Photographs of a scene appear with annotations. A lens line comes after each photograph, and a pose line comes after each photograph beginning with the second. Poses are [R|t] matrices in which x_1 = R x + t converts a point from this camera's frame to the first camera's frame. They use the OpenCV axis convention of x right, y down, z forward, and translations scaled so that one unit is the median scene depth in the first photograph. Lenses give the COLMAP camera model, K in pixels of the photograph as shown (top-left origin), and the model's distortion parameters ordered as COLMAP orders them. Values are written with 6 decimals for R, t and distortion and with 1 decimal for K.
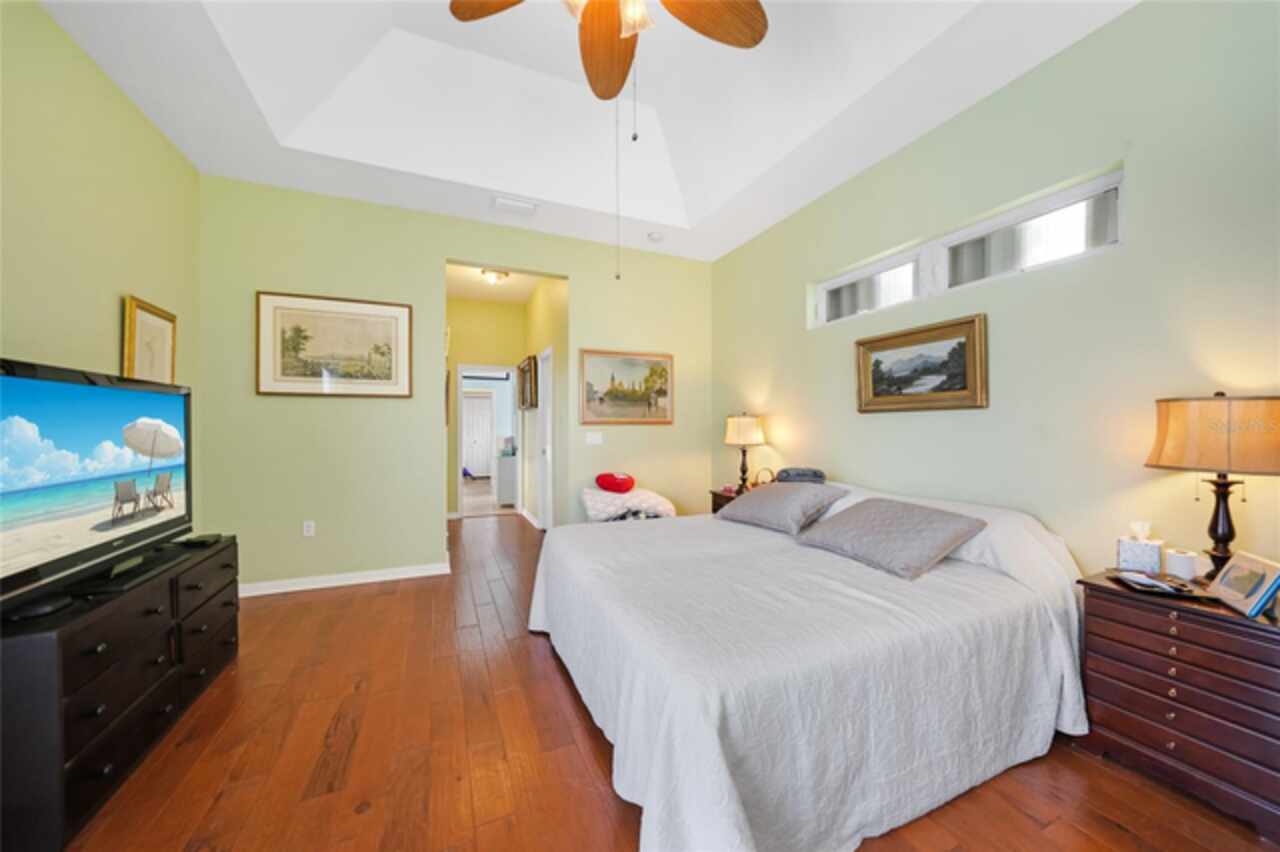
lens RADIAL K [[465.7, 0, 638.4], [0, 465.7, 423.2], [0, 0, 1]] dist [-0.012633, 0.000232]
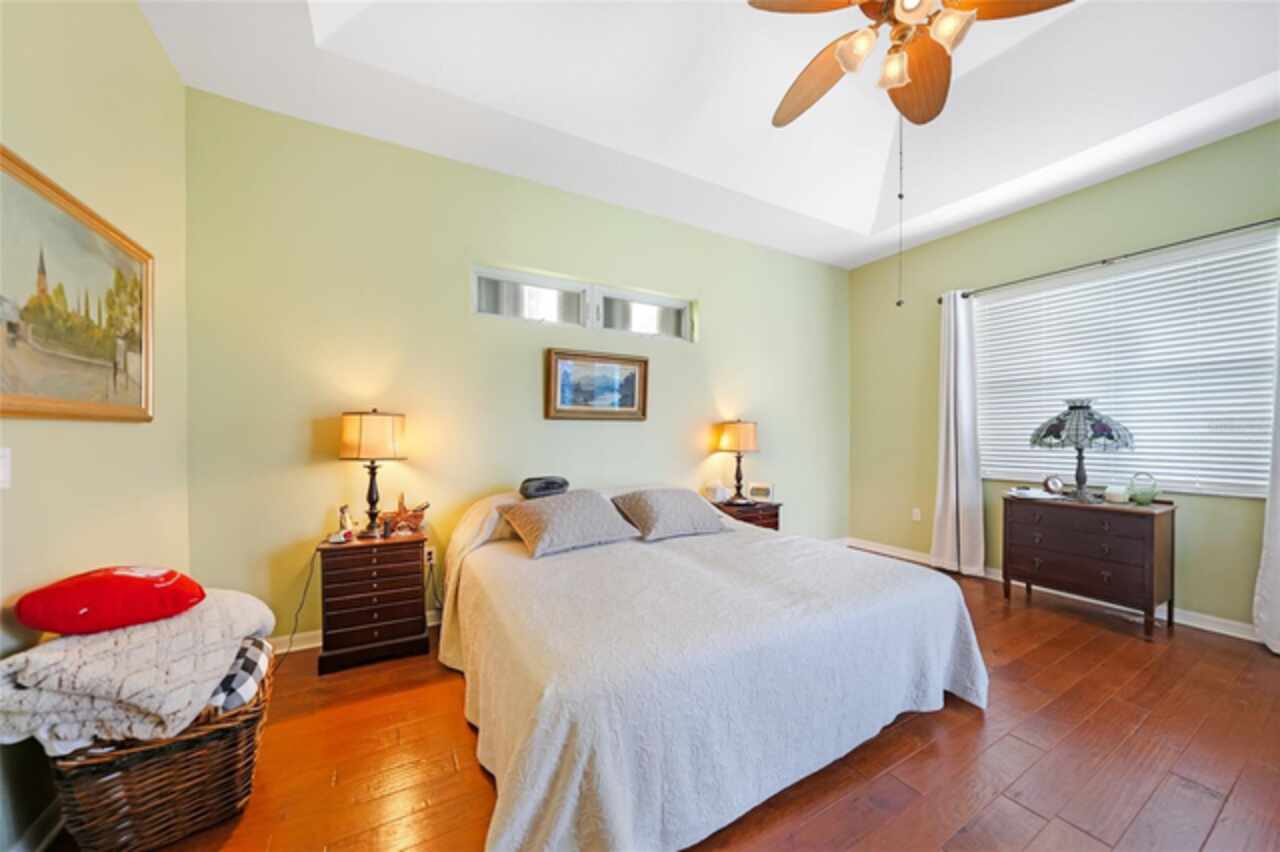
lens RADIAL K [[450.7, 0, 642.3], [0, 450.7, 428.4], [0, 0, 1]] dist [-0.024422, 0.000089]
pose [[-0.123792, 0.005411, 0.992293, -0.582354], [-0.021931, 0.999726, -0.008187, 0.004389], [-0.992066, -0.022776, -0.123640, 0.970884]]
